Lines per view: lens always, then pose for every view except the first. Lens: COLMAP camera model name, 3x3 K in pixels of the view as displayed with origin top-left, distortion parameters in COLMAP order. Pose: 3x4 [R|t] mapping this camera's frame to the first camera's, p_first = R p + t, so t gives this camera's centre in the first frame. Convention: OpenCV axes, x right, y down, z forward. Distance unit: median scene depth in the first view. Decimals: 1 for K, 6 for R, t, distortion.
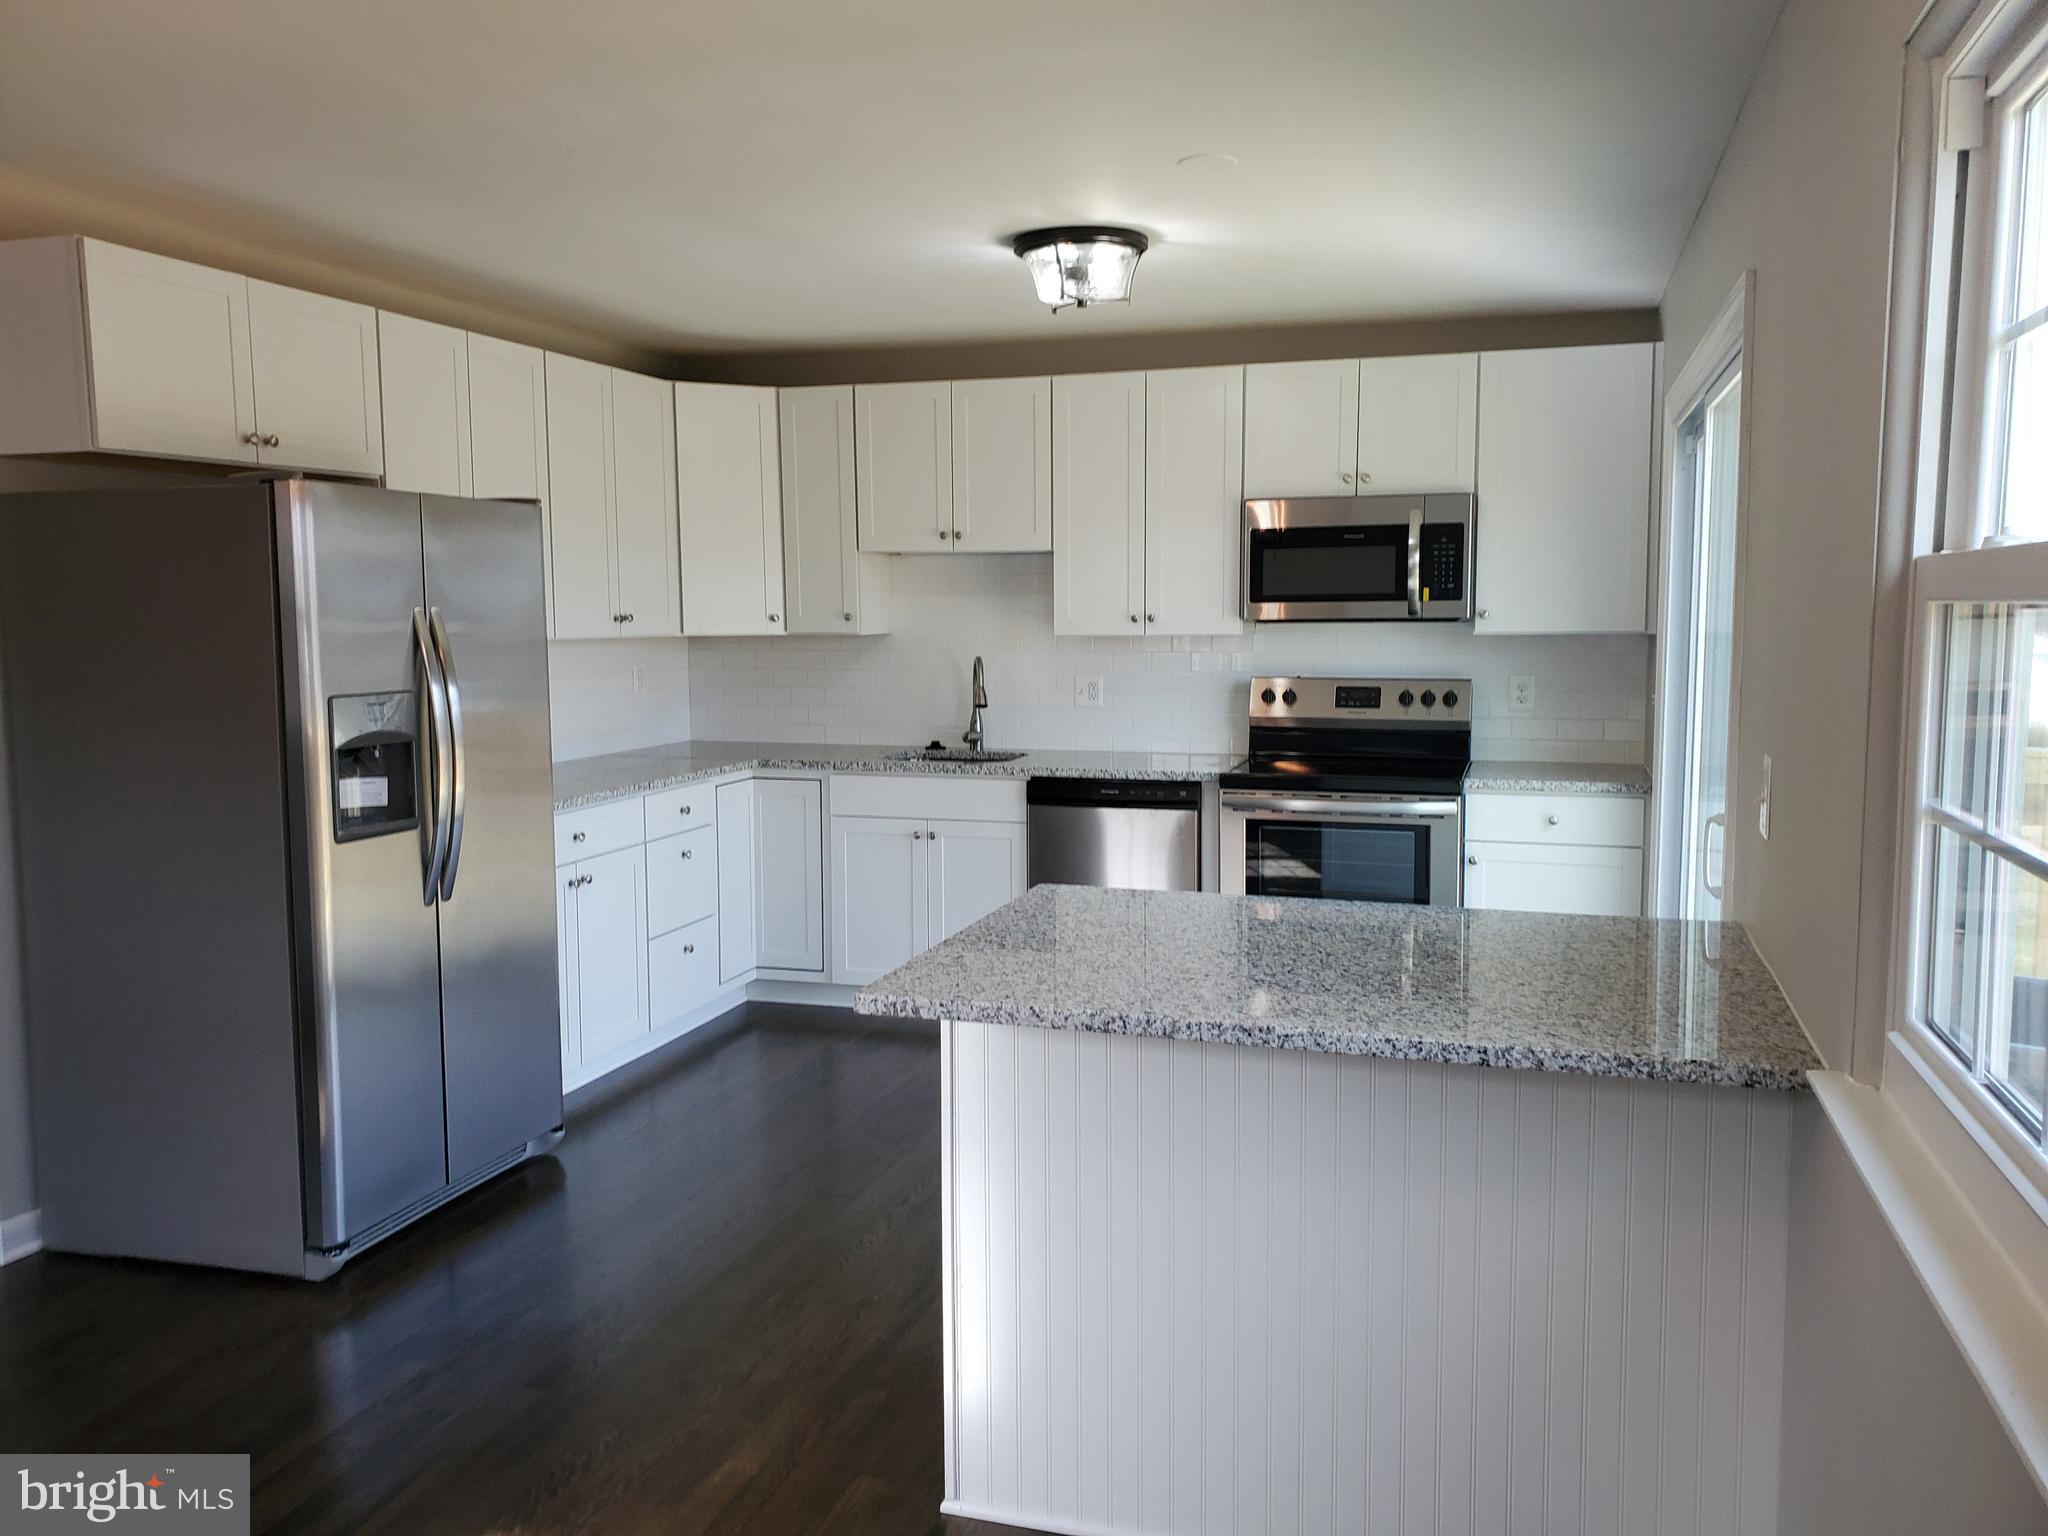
lens RADIAL K [[1578.3, 0, 1026.3], [0, 1578.3, 752.1], [0, 0, 1]] dist [0.030423, 0.000163]
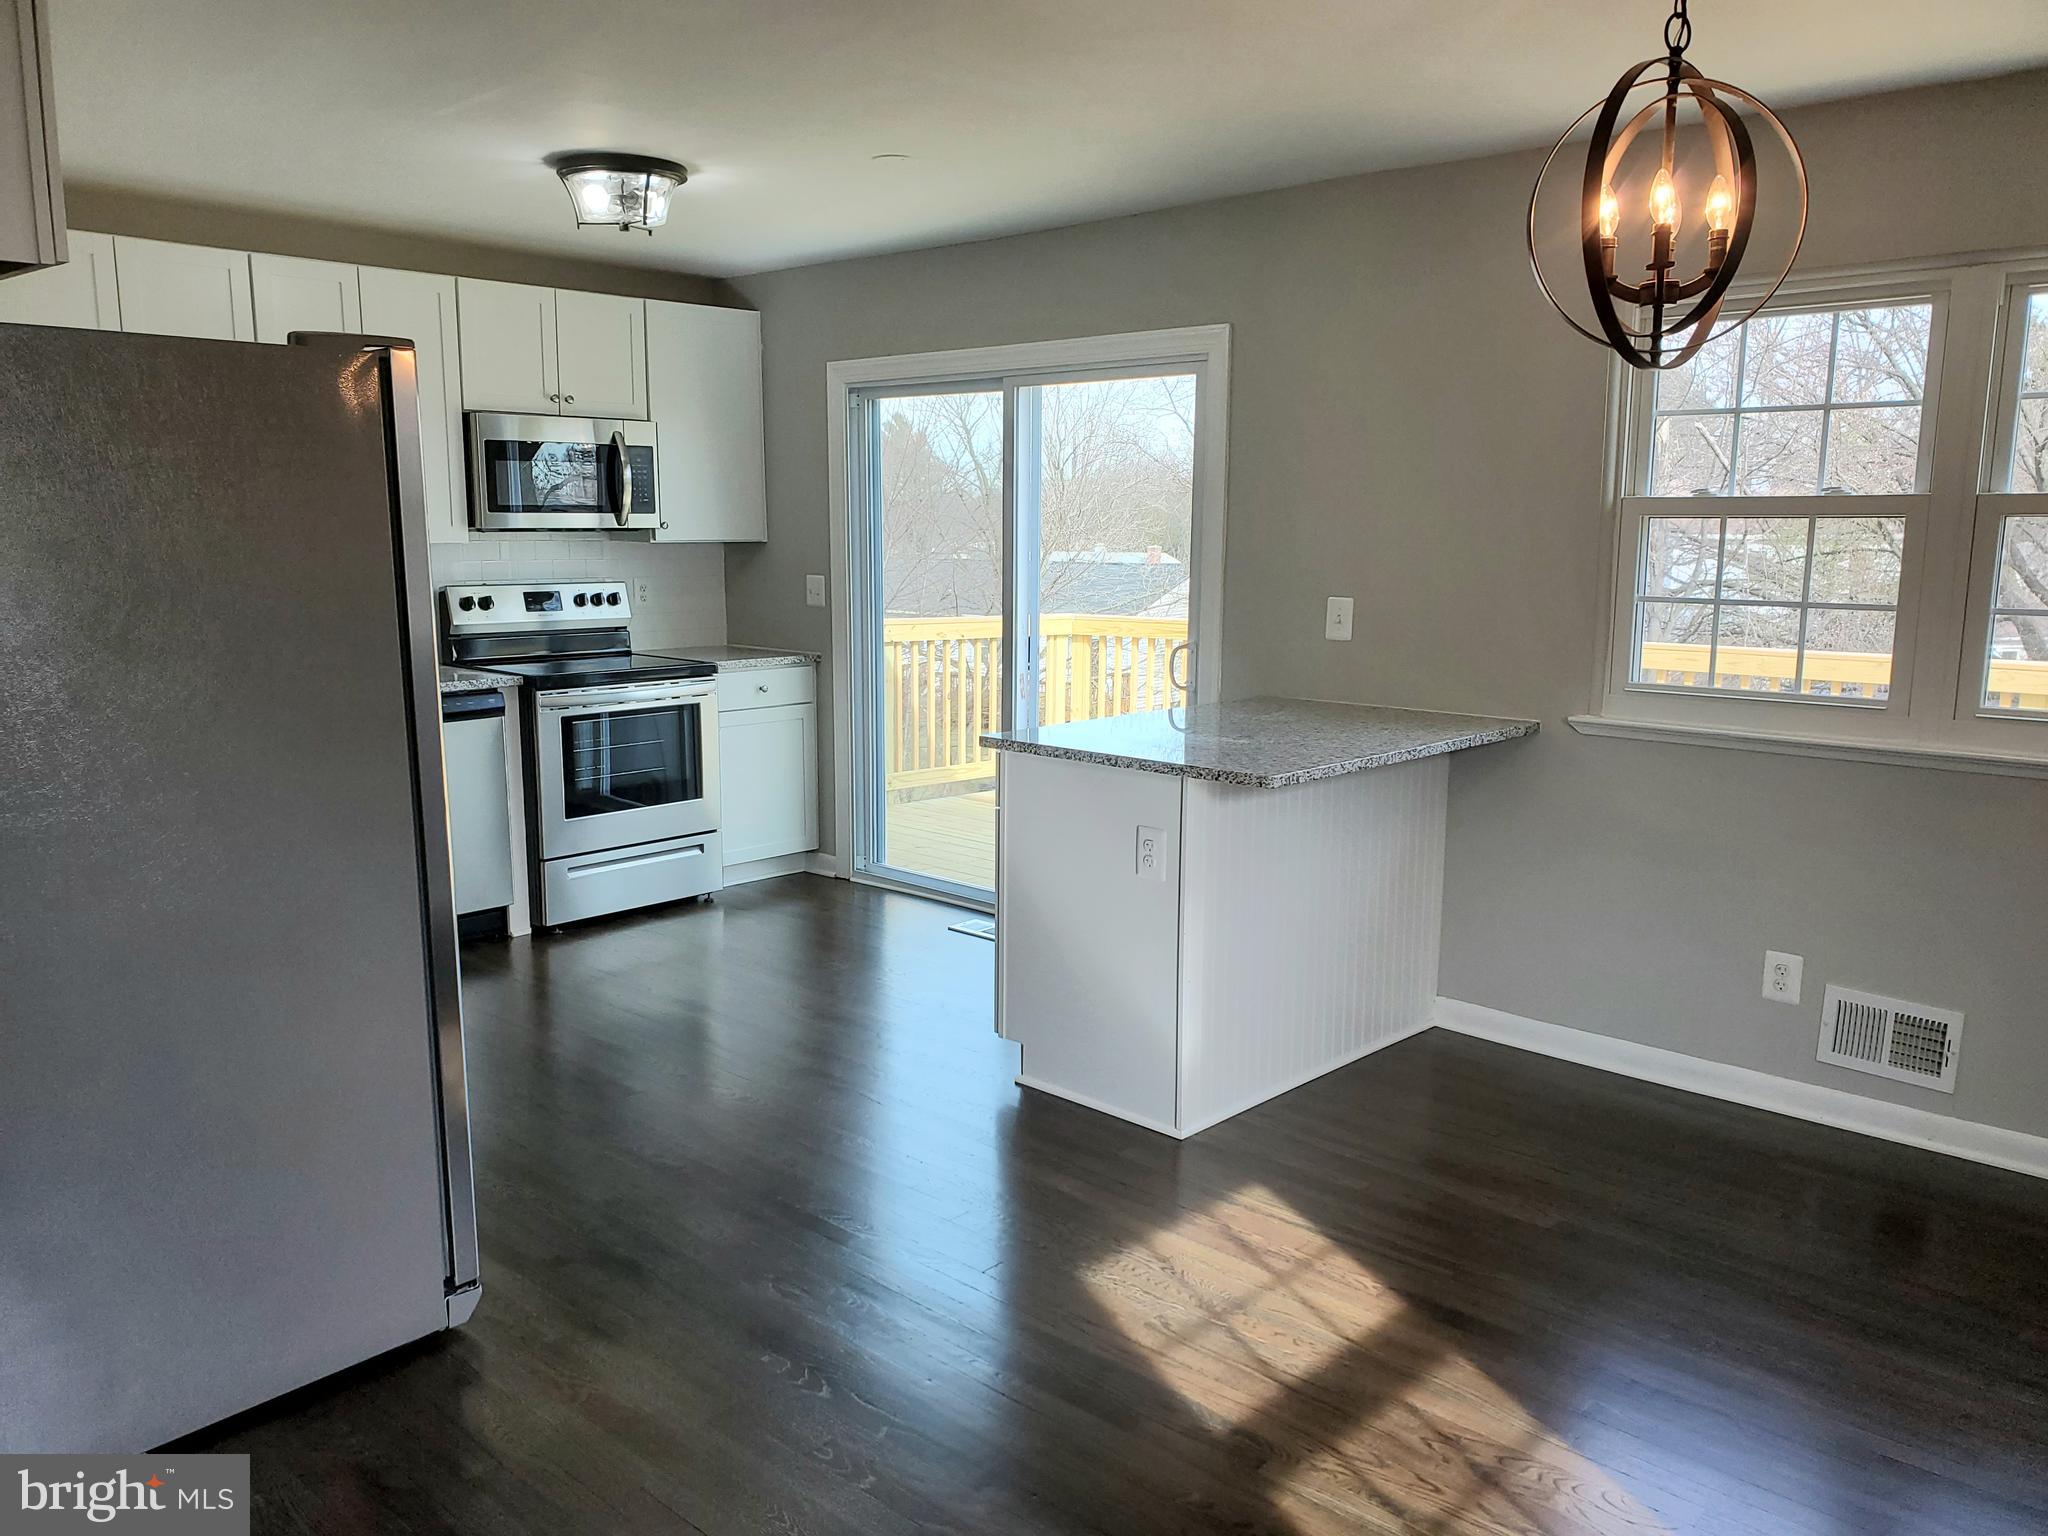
lens RADIAL K [[1565.4, 0, 1024.0], [0, 1565.4, 768.0], [0, 0, 1]] dist [0.005194, 0.000963]
pose [[0.456106, -0.139510, 0.878922, -0.686202], [0.081592, 0.990032, 0.114806, -0.020575], [-0.886177, 0.019349, 0.462942, 0.238158]]
